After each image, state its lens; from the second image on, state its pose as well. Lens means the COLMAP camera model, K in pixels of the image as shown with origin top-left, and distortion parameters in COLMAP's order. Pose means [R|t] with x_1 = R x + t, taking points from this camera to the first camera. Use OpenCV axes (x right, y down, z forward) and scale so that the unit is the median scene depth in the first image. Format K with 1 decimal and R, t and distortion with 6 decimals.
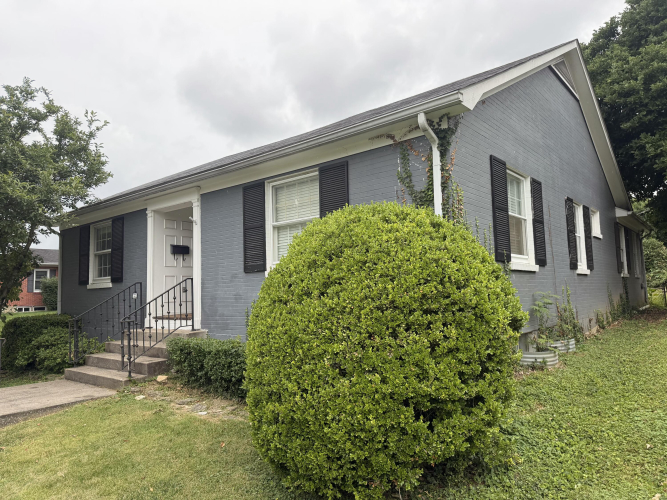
lens RADIAL K [[471.5, 0, 333.5], [0, 471.5, 250.0], [0, 0, 1]] dist [0.038331, -0.002727]
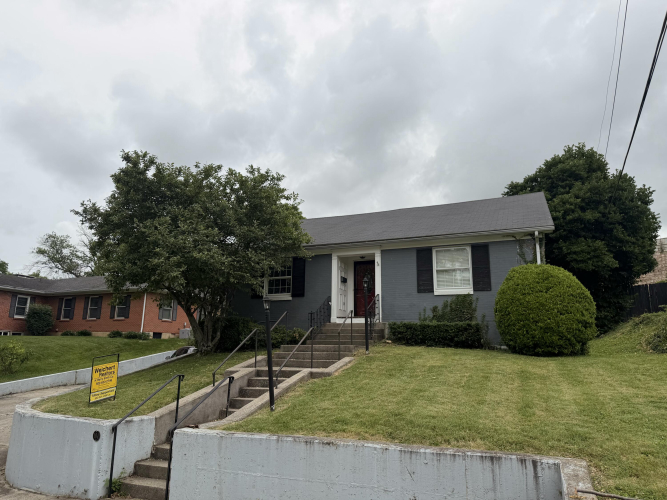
lens RADIAL K [[471.5, 0, 333.5], [0, 471.5, 250.0], [0, 0, 1]] dist [0.038331, -0.002727]
pose [[0.954546, 0.103811, 0.279403, -1.055840], [-0.066705, 0.988015, -0.139203, 0.164481], [-0.290505, 0.114238, 0.950030, -0.752772]]
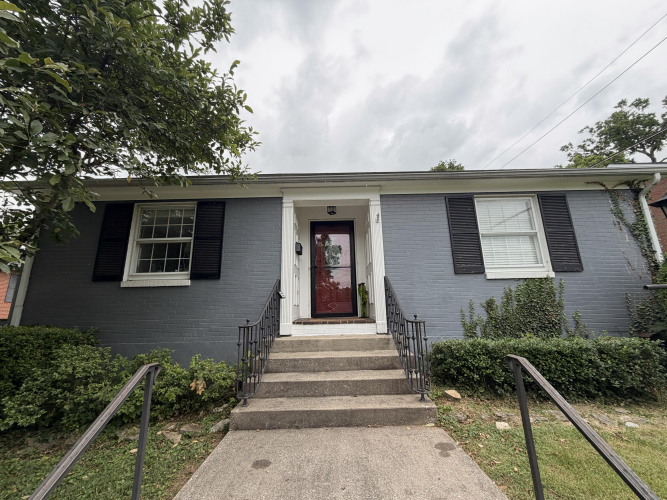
lens RADIAL K [[262.4, 0, 333.5], [0, 262.4, 250.0], [0, 0, 1]] dist [-0.010164, -0.000035]
pose [[0.768993, 0.147408, 0.622030, -0.744342], [-0.055649, 0.984793, -0.164579, 0.103299], [-0.636831, 0.091945, 0.765502, 0.705214]]
